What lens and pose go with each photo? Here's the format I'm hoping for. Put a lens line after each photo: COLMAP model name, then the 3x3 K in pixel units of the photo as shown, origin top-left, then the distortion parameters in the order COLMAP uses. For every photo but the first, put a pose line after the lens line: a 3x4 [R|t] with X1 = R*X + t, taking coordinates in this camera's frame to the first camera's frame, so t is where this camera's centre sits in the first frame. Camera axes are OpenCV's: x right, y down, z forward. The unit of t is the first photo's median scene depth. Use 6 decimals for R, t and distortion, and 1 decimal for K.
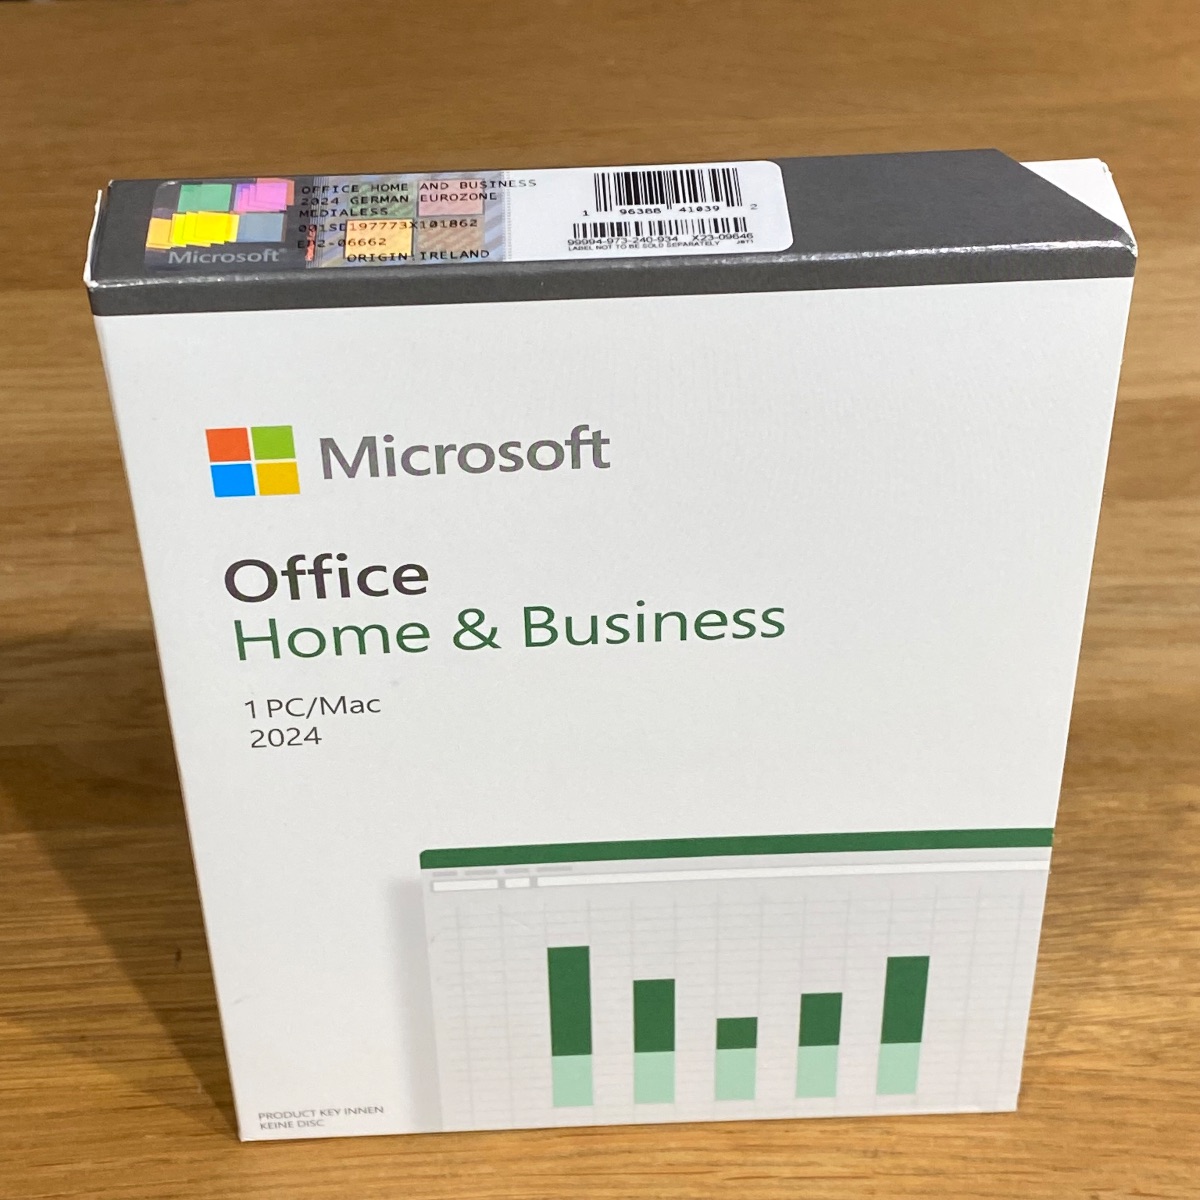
lens RADIAL K [[2485.4, 0, 560.6], [0, 2485.4, 567.1], [0, 0, 1]] dist [0.203298, -0.496237]
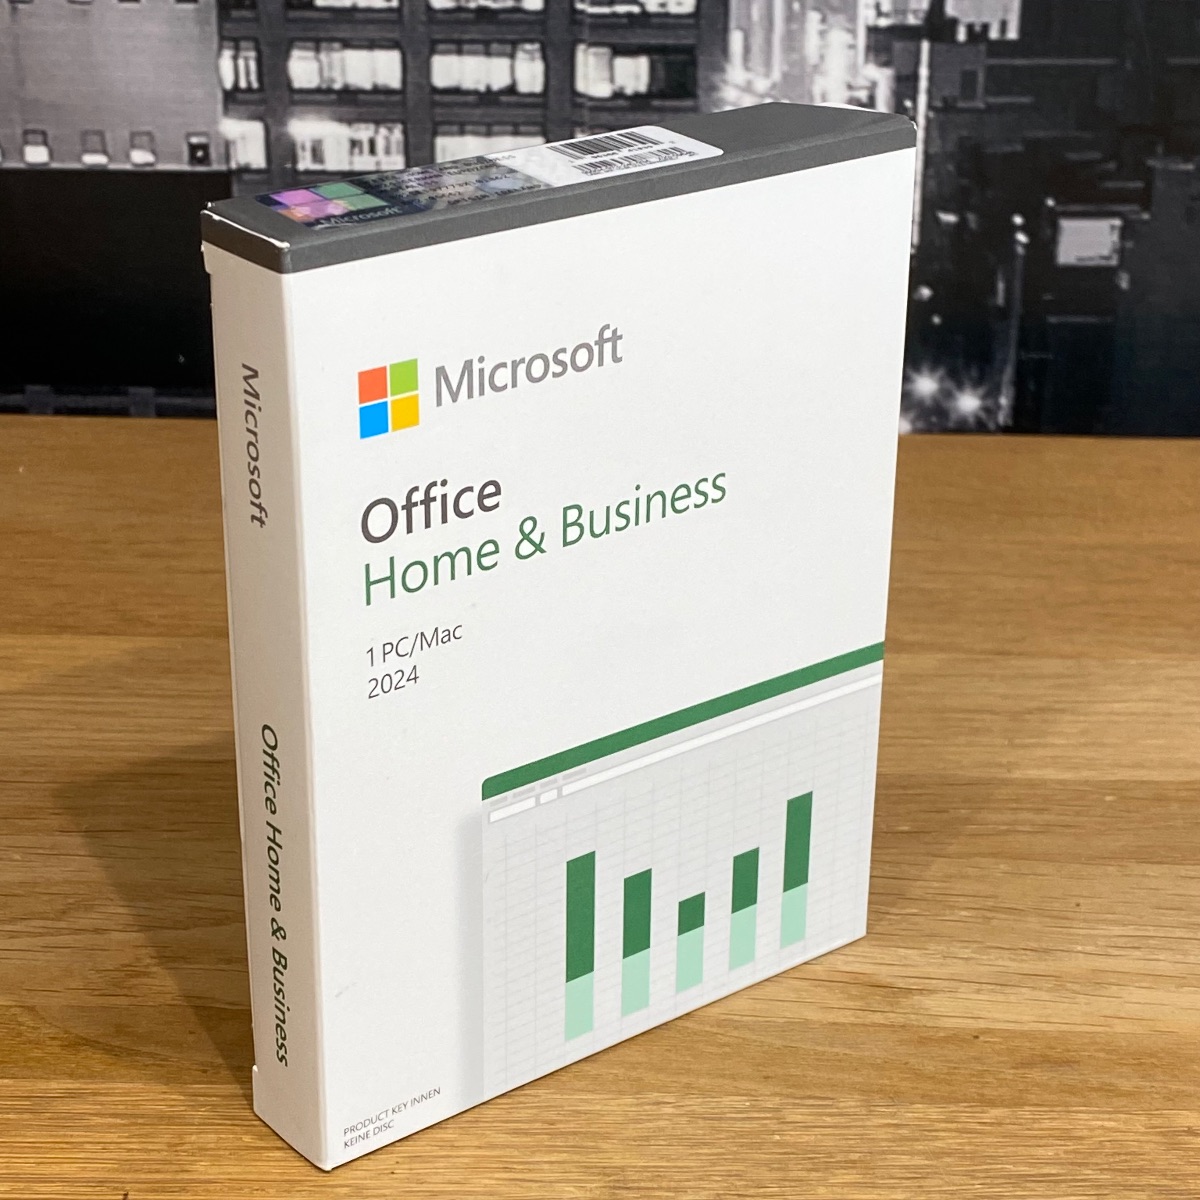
lens RADIAL K [[2477.5, 0, 584.6], [0, 2477.5, 583.2], [0, 0, 1]] dist [0.216881, -0.509974]
pose [[0.817874, -0.209689, 0.535828, -0.677126], [0.345837, 0.923401, -0.166516, 0.260853], [-0.459868, 0.321498, 0.827744, -0.007809]]
